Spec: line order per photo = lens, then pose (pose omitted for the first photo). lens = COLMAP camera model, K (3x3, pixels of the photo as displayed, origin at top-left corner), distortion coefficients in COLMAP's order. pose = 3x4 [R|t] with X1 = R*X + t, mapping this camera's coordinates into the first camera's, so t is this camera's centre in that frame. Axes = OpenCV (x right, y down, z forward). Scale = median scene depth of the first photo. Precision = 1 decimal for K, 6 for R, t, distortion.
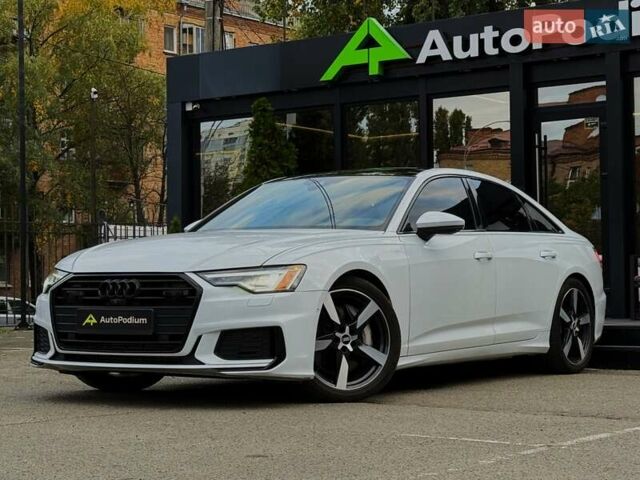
lens RADIAL K [[1370.0, 0, 320.0], [0, 1370.0, 240.0], [0, 0, 1]] dist [0.154461, 0.044421]
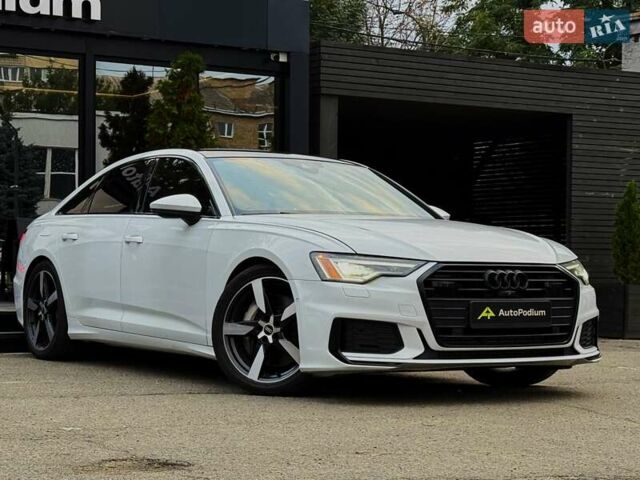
lens RADIAL K [[1415.0, 0, 320.0], [0, 1415.0, 240.0], [0, 0, 1]] dist [0.123890, 0.313690]
pose [[0.402022, 0.025591, 0.915272, -0.520970], [-0.046972, 0.998870, -0.007296, 0.009914], [-0.914424, -0.040059, 0.402770, 0.342174]]
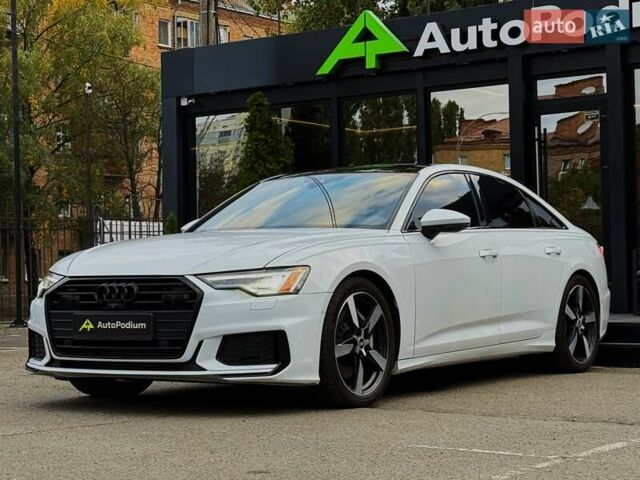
lens RADIAL K [[1352.5, 0, 320.0], [0, 1352.5, 240.0], [0, 0, 1]] dist [0.192919, -0.021283]
pose [[0.999955, -0.008467, 0.004373, -0.003000], [0.008437, 0.999941, 0.006873, -0.003390], [-0.004431, -0.006836, 0.999967, 0.019234]]
